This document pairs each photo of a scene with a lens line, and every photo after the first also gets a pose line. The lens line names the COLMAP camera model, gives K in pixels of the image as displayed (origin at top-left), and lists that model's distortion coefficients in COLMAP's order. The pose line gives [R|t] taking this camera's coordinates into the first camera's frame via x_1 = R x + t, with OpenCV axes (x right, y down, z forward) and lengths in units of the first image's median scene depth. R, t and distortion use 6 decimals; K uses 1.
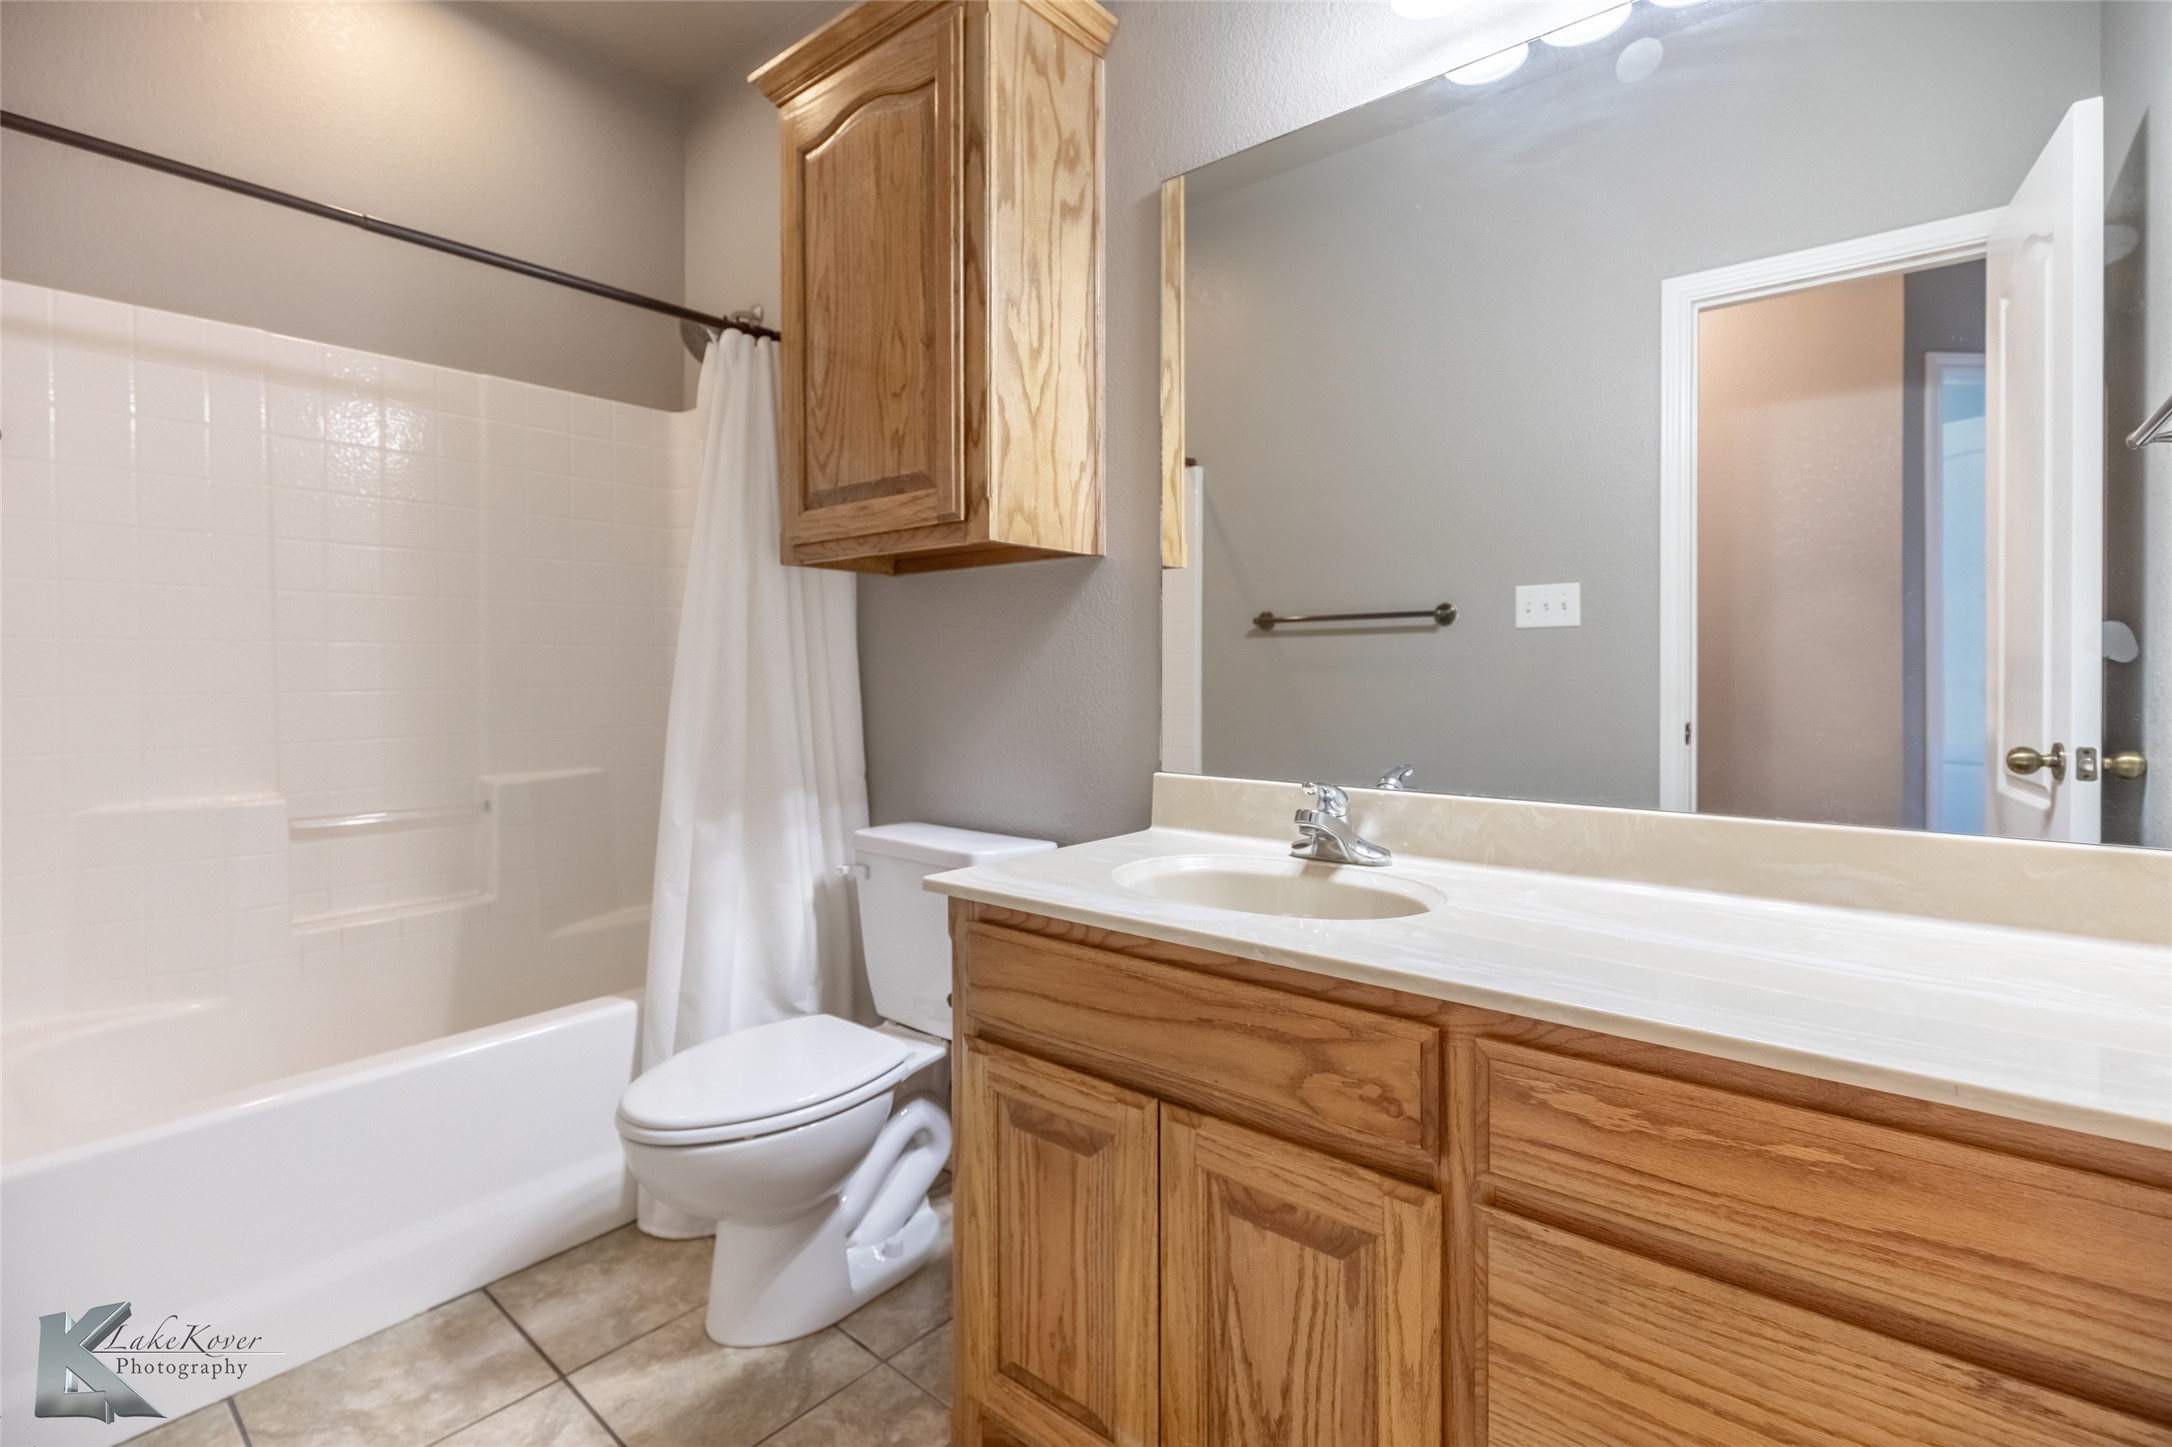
lens RADIAL K [[989.0, 0, 1089.5], [0, 989.0, 706.6], [0, 0, 1]] dist [0.012045, -0.001731]
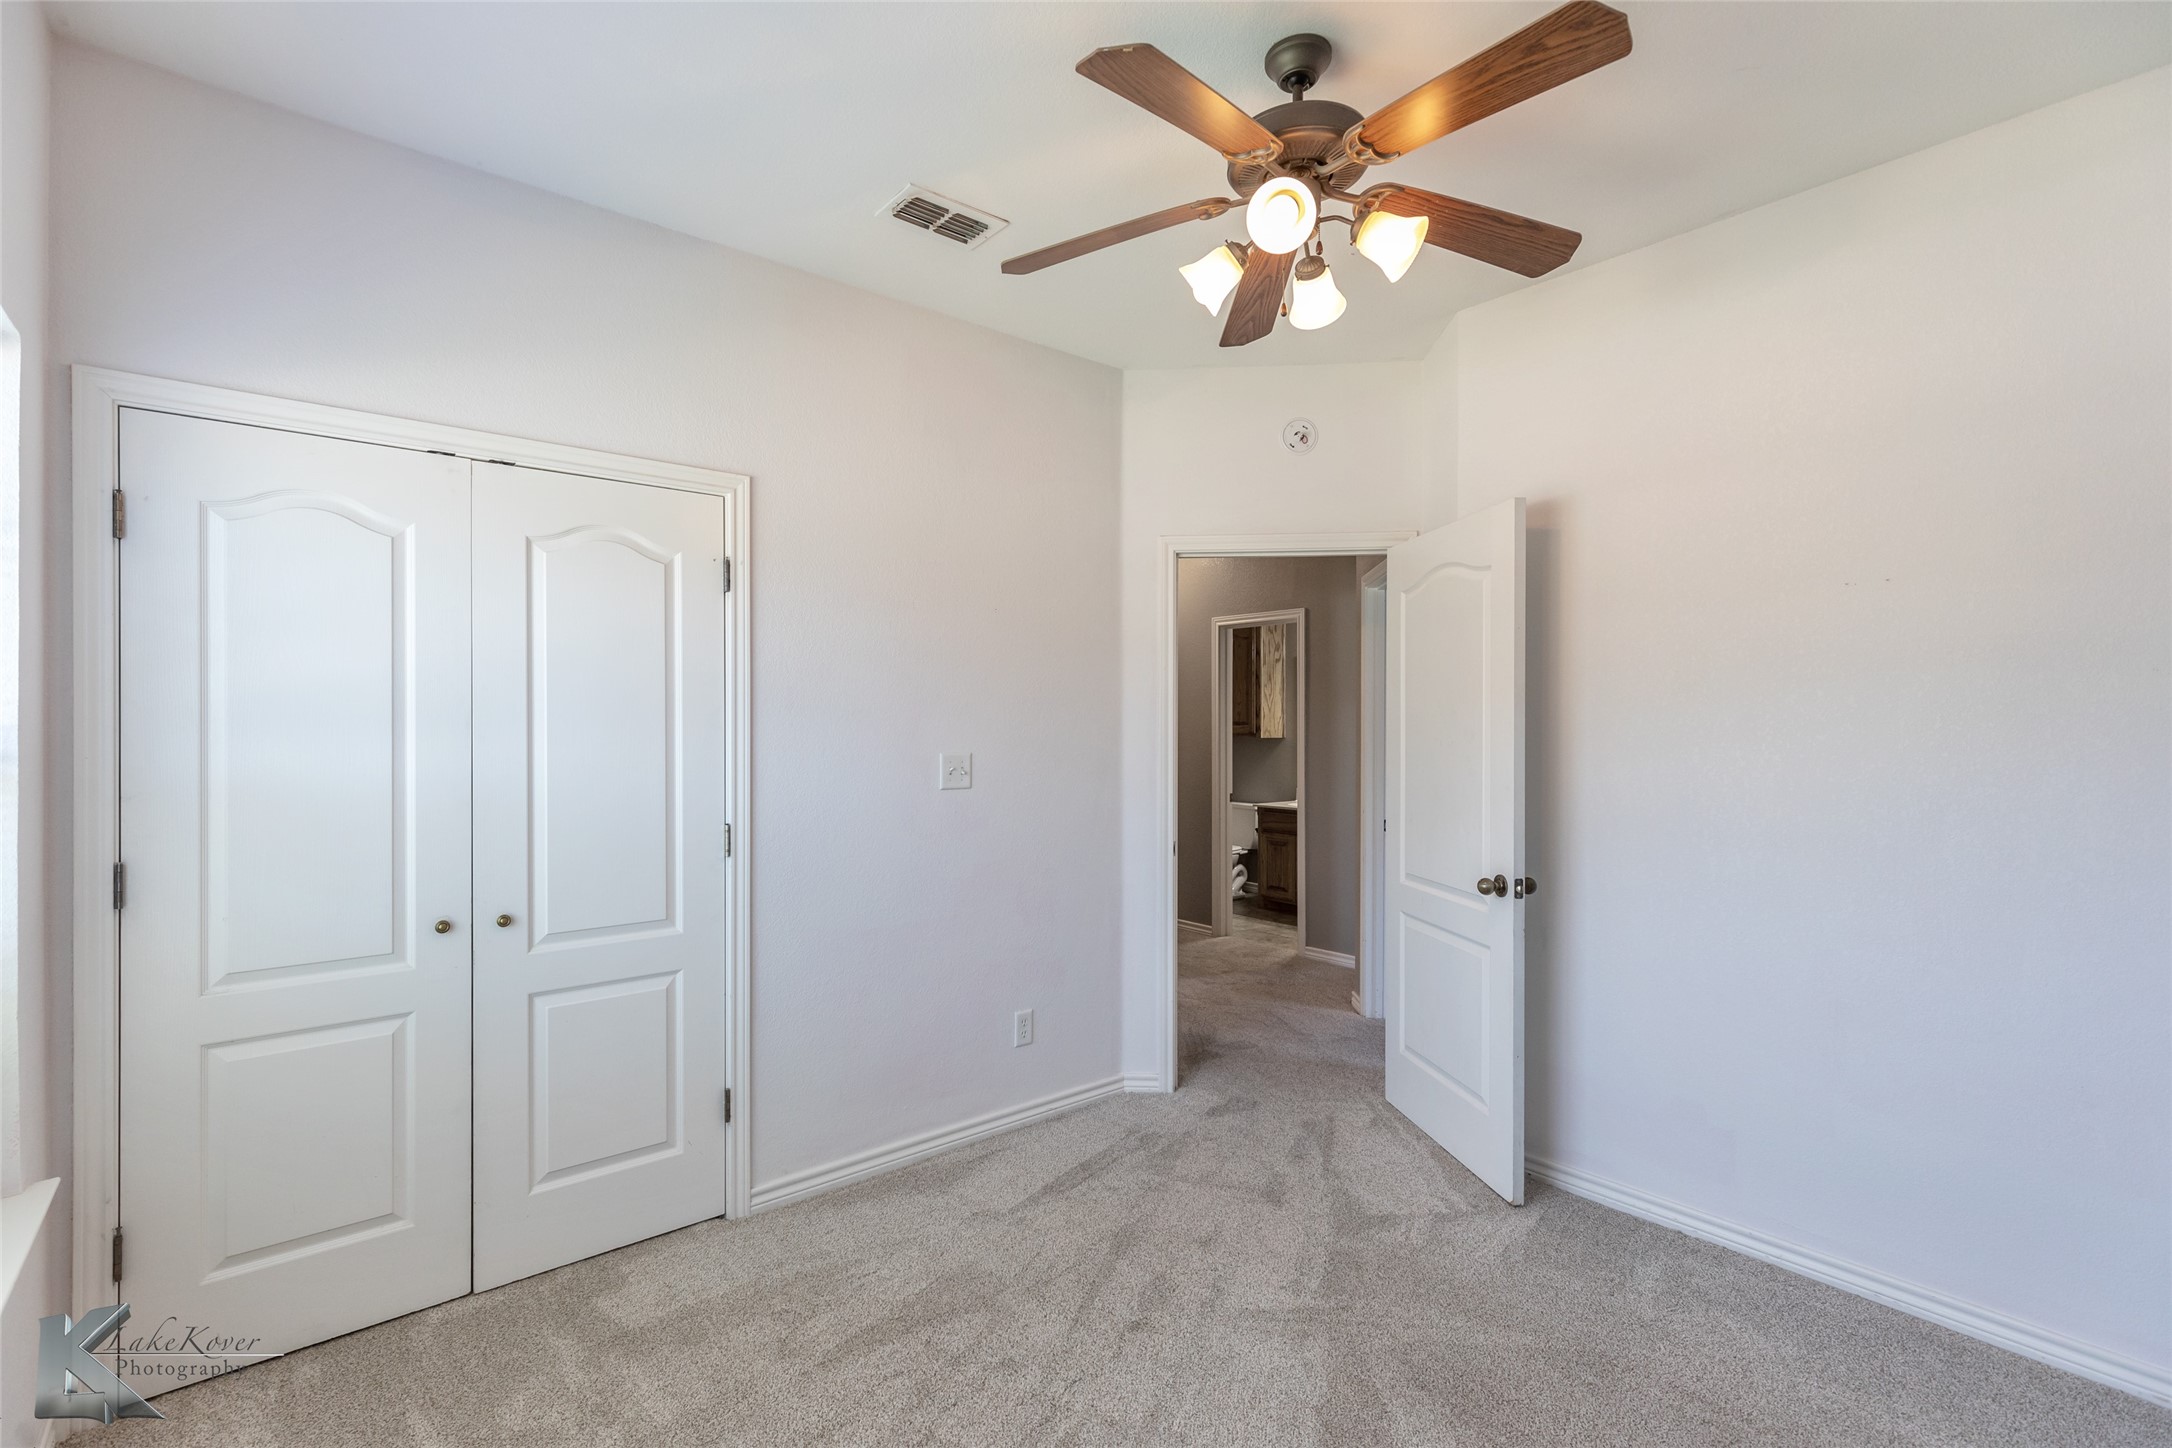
lens RADIAL K [[989.0, 0, 1091.8], [0, 989.0, 738.1], [0, 0, 1]] dist [0.012045, -0.001731]
pose [[0.987332, 0.001111, -0.158666, -0.146161], [-0.003549, 0.999880, -0.015084, -0.087793], [0.158630, 0.015456, 0.987217, -3.742448]]
